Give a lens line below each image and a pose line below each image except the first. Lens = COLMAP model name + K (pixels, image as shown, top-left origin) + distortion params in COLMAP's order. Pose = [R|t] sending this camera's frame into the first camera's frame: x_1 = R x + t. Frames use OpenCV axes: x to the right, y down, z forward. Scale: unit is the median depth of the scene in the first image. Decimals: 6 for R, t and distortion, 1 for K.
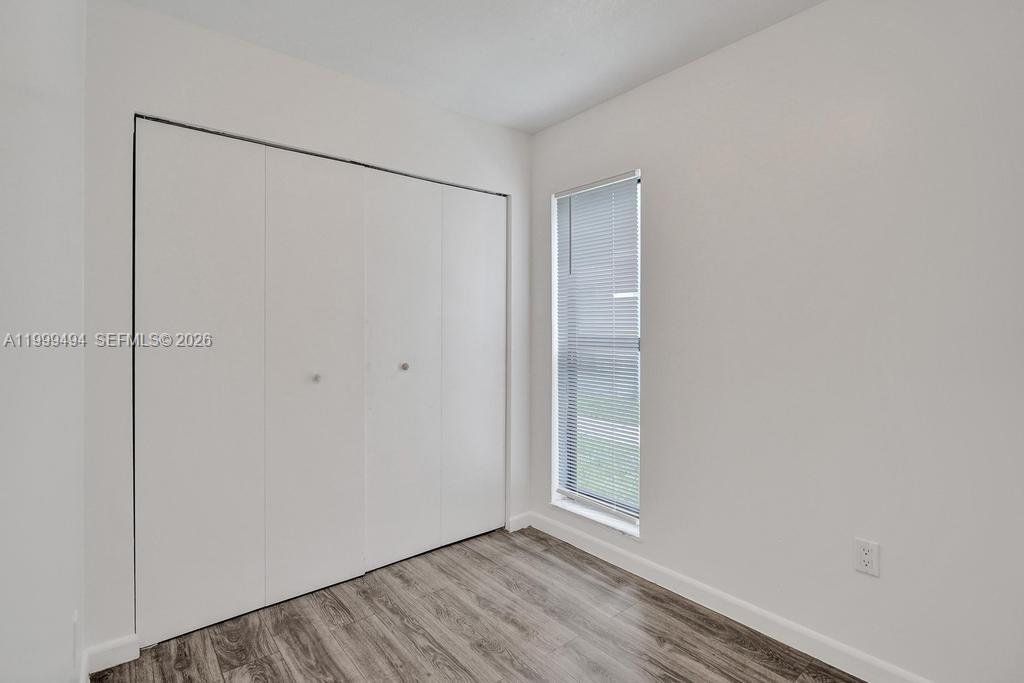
lens RADIAL K [[491.0, 0, 512.5], [0, 491.0, 327.1], [0, 0, 1]] dist [0.014180, -0.001407]
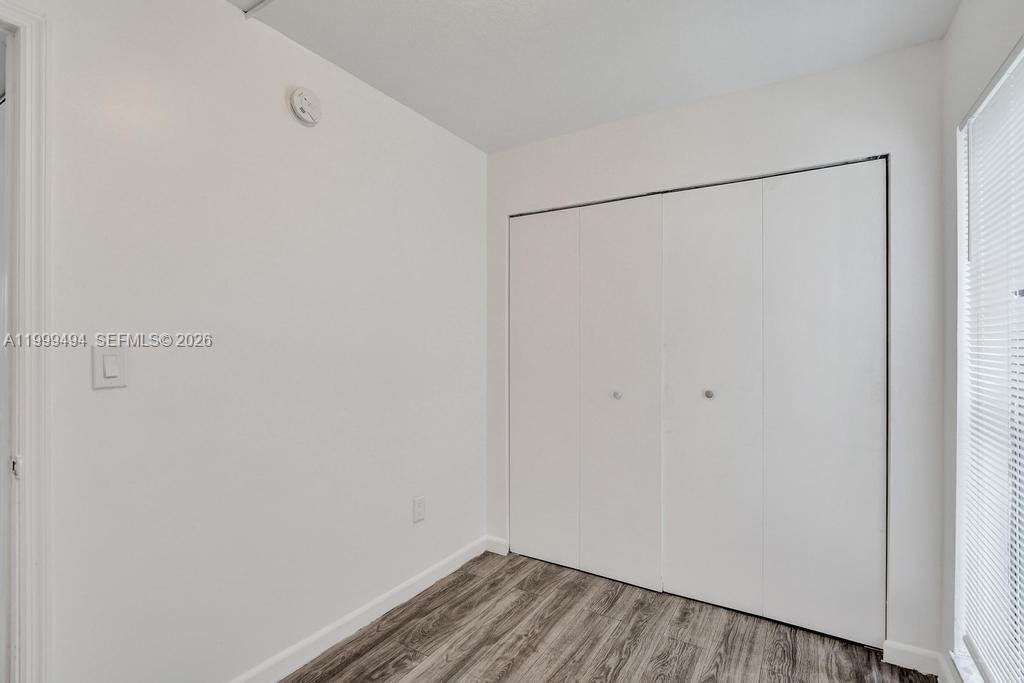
lens RADIAL K [[483.1, 0, 512.0], [0, 483.1, 341.5], [0, 0, 1]] dist [0.002977, 0.000689]
pose [[0.329068, -0.004753, -0.944294, 0.625503], [0.000246, 0.999988, -0.004947, -0.016231], [0.944306, 0.001396, 0.329065, 0.430539]]
